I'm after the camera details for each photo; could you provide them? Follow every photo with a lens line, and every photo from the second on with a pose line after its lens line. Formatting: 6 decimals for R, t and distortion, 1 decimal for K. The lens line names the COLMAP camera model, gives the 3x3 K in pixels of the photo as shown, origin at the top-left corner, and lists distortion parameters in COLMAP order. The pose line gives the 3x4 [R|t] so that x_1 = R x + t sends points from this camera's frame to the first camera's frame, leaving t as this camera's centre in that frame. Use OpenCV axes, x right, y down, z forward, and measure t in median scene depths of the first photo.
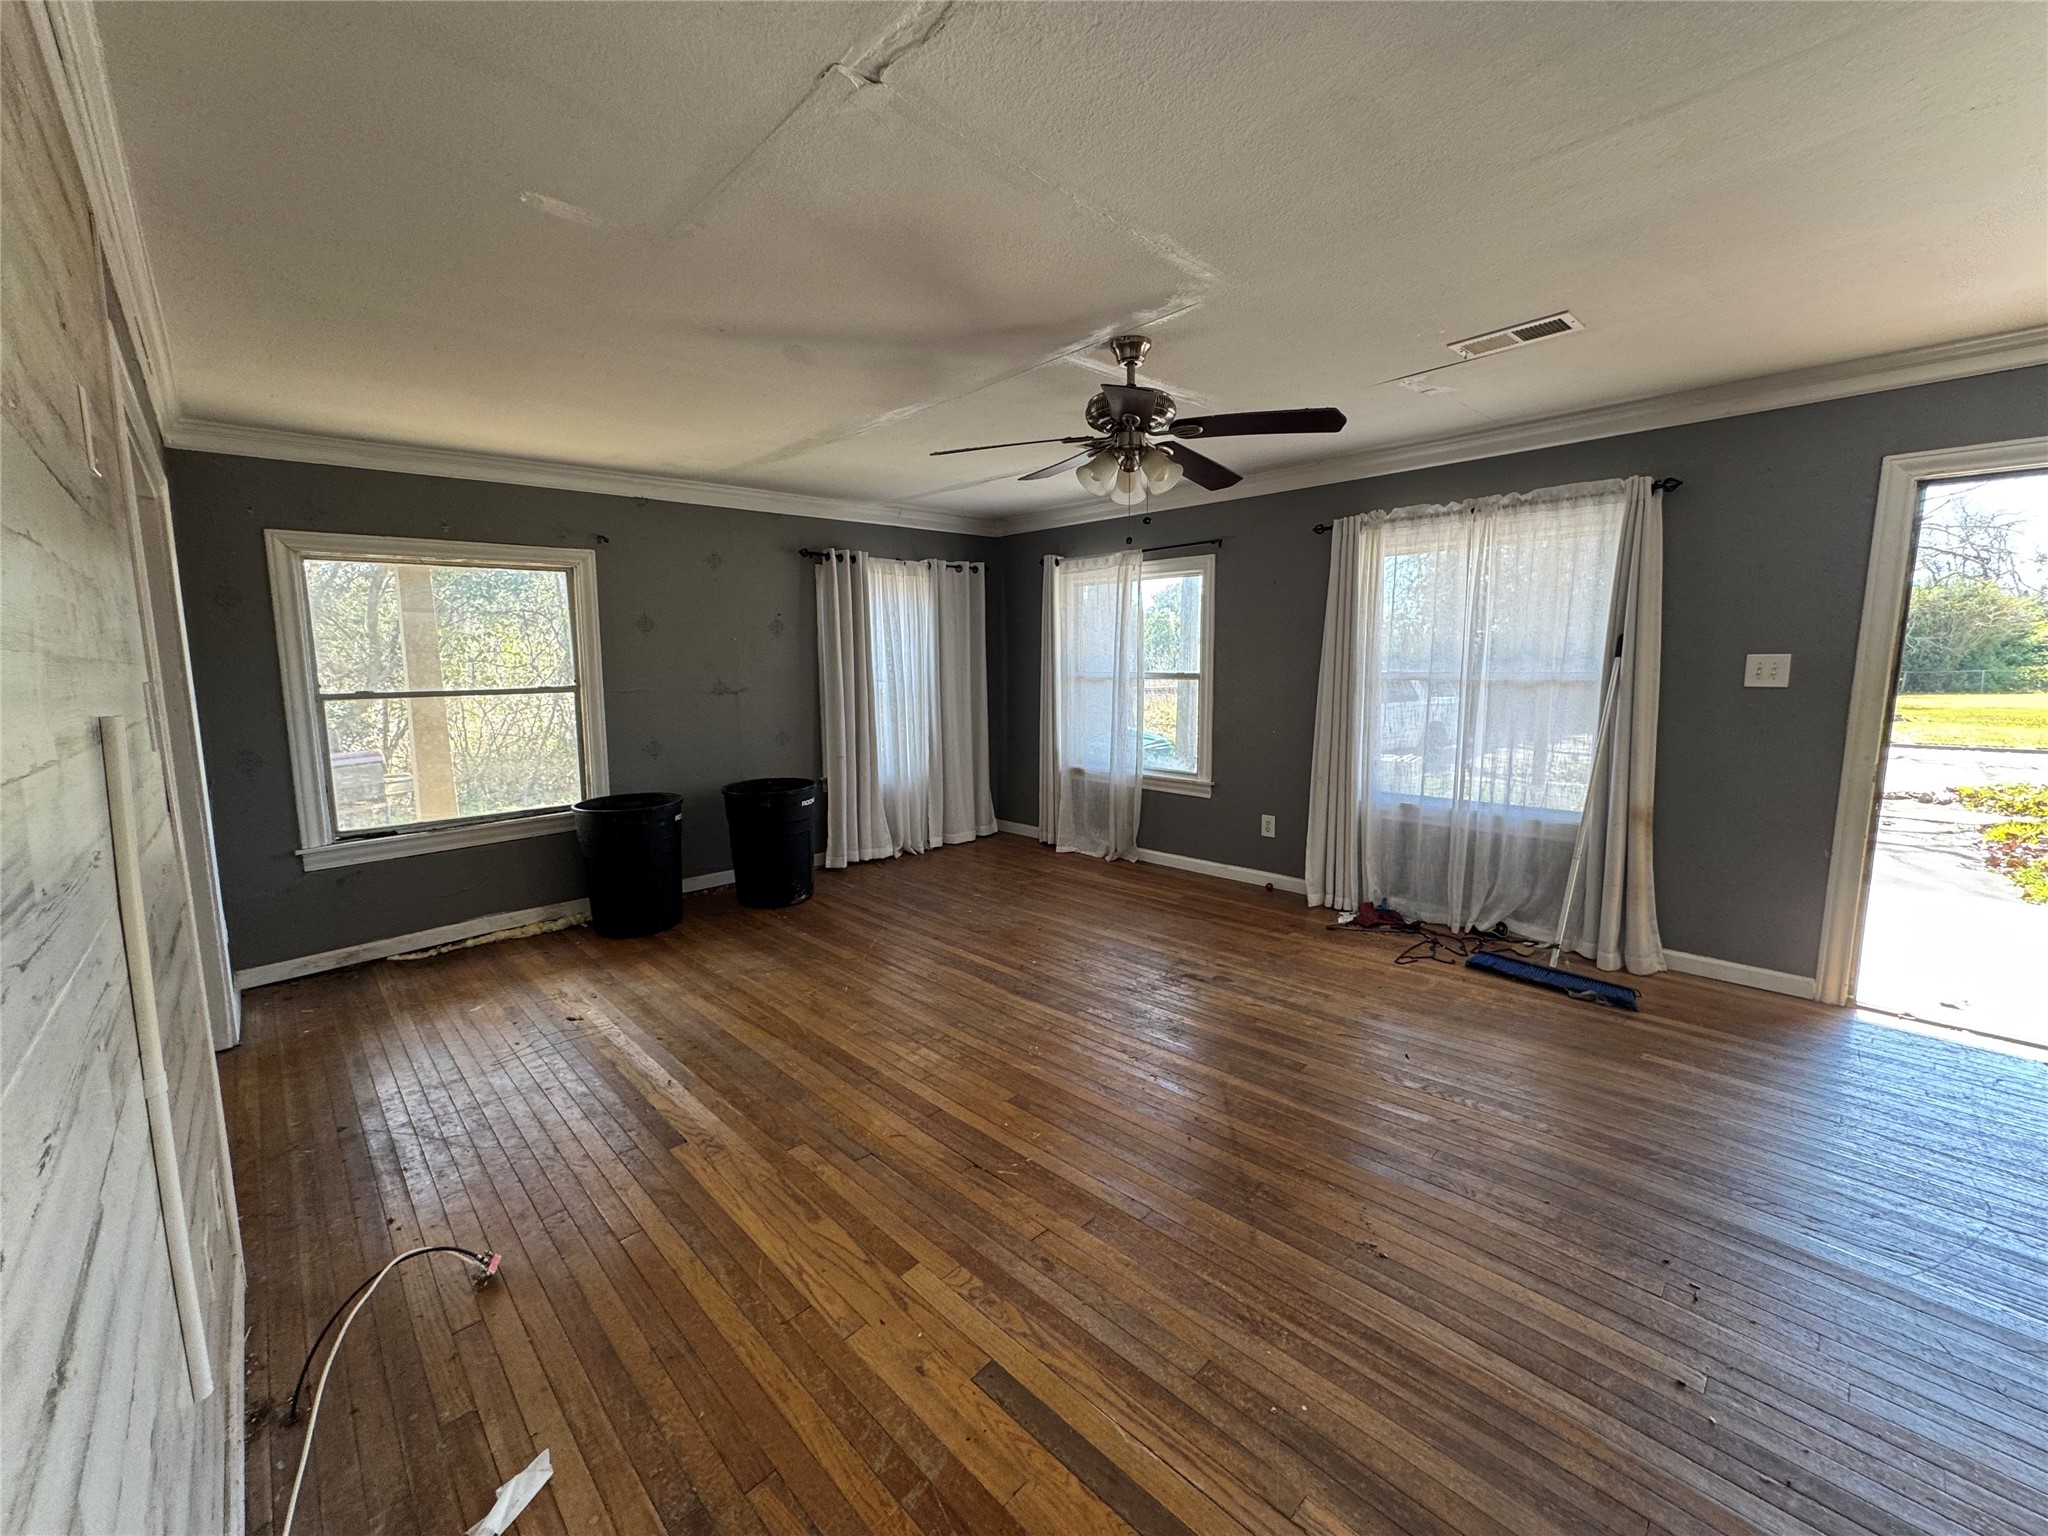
lens RADIAL K [[813.0, 0, 1024.0], [0, 813.0, 768.0], [0, 0, 1]] dist [-0.003966, 0.000143]
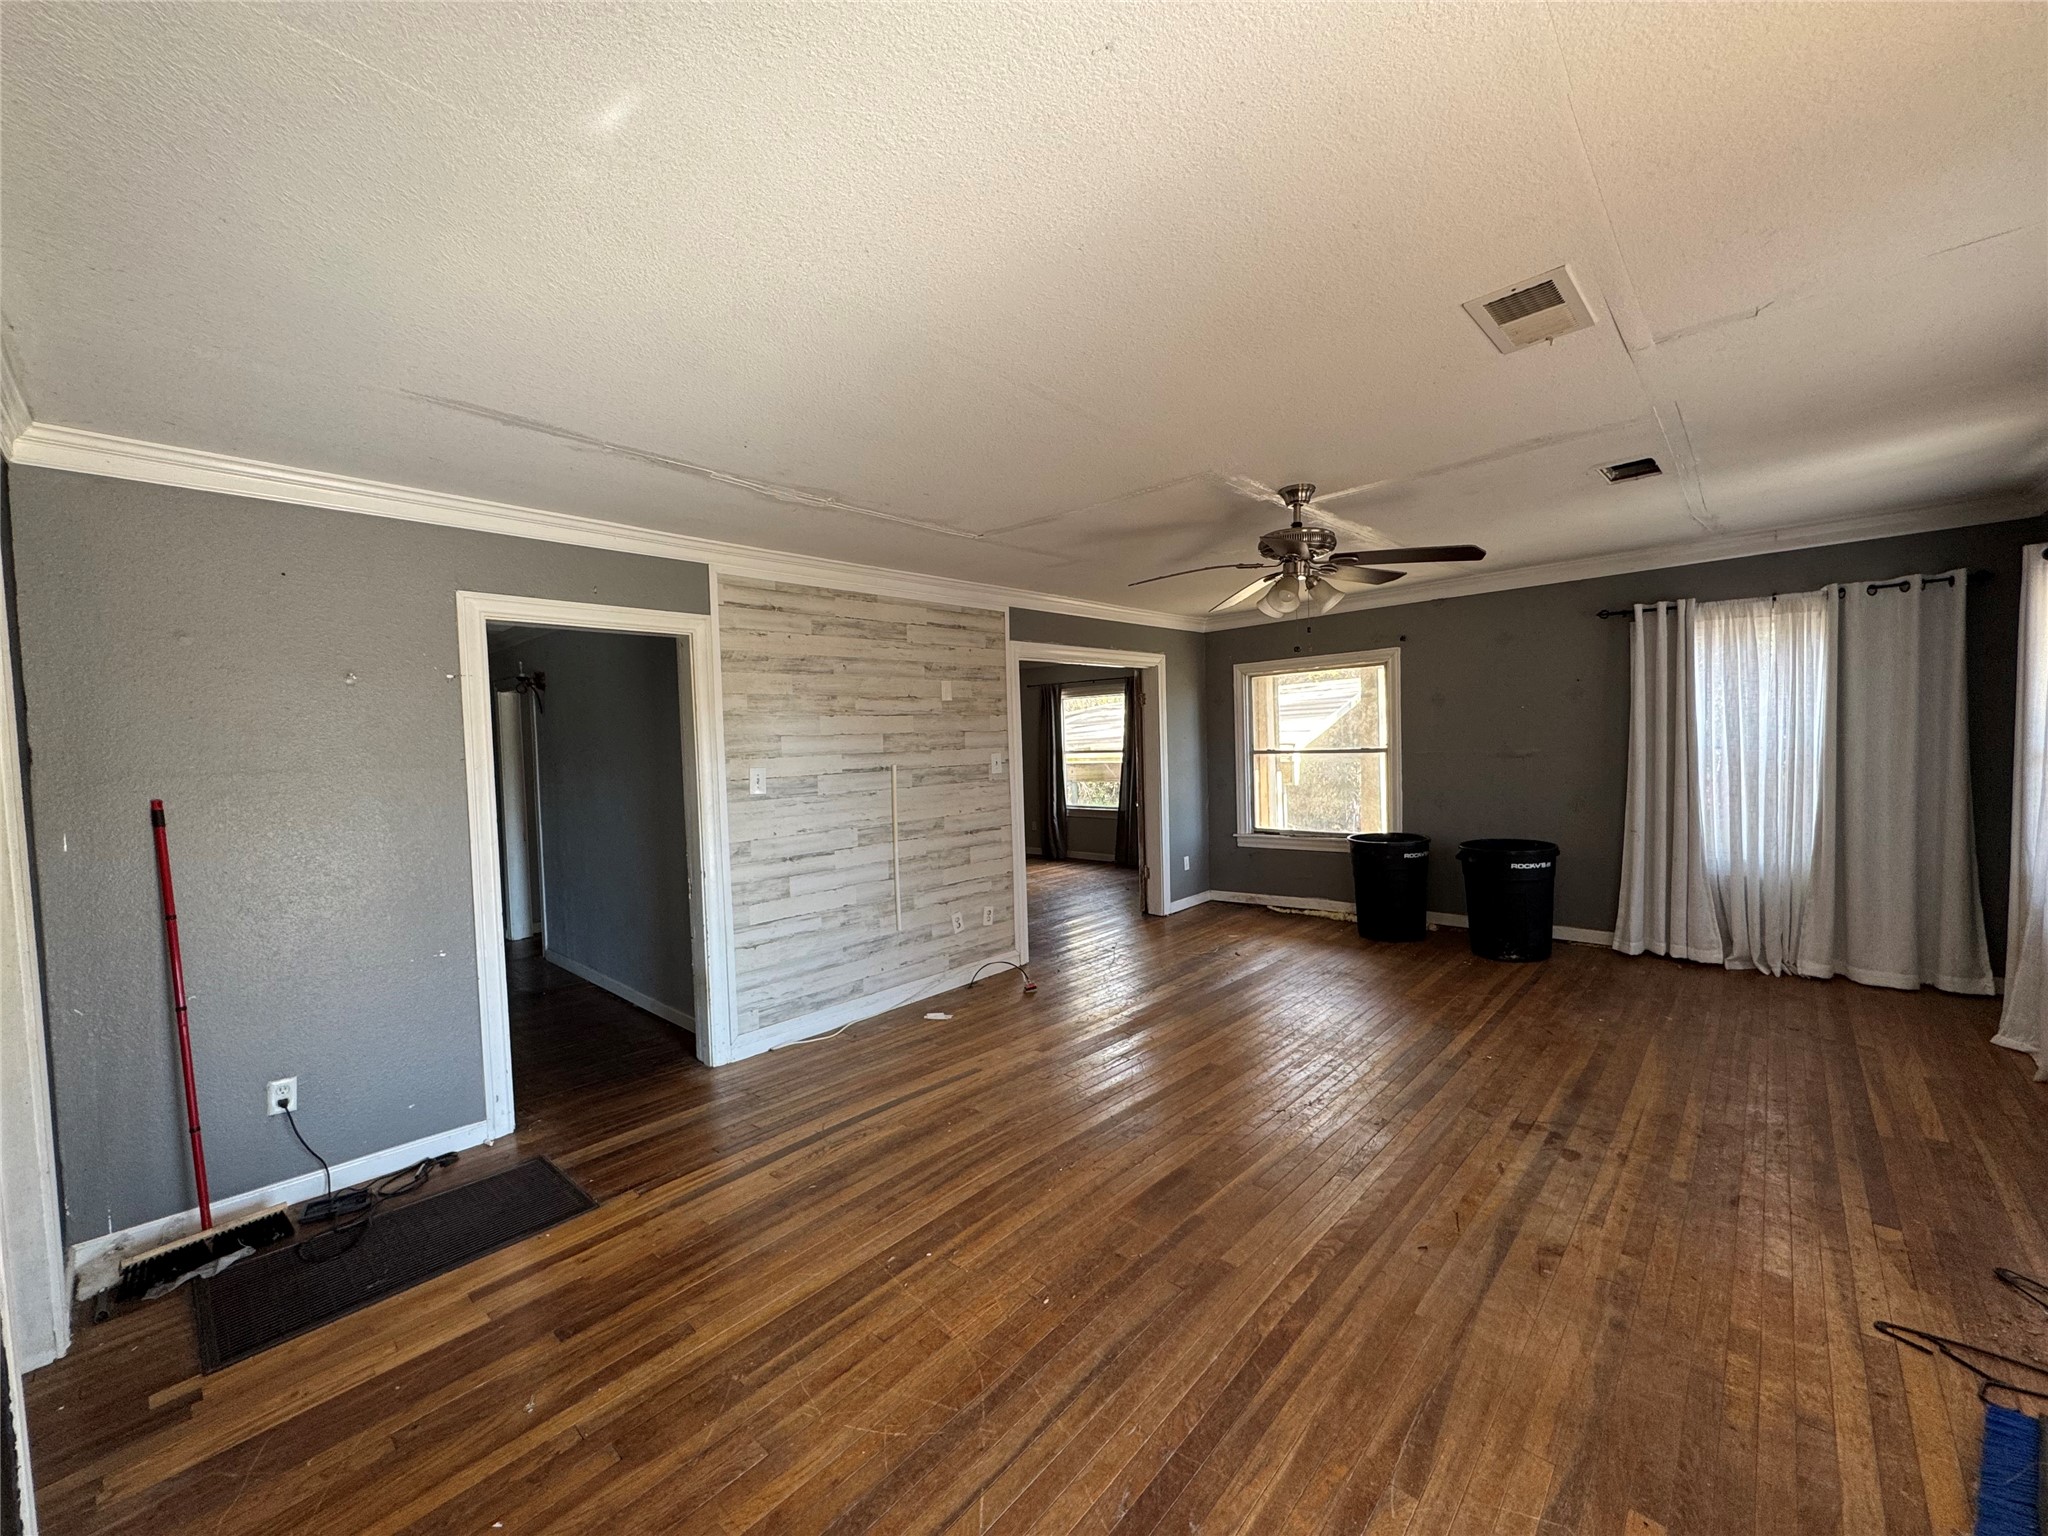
lens RADIAL K [[813.0, 0, 1024.0], [0, 813.0, 768.0], [0, 0, 1]] dist [-0.003966, 0.000143]
pose [[0.061634, 0.052254, -0.996730, 0.782191], [-0.096262, 0.994285, 0.046173, -0.074515], [0.993446, 0.093101, 0.066312, 0.324921]]
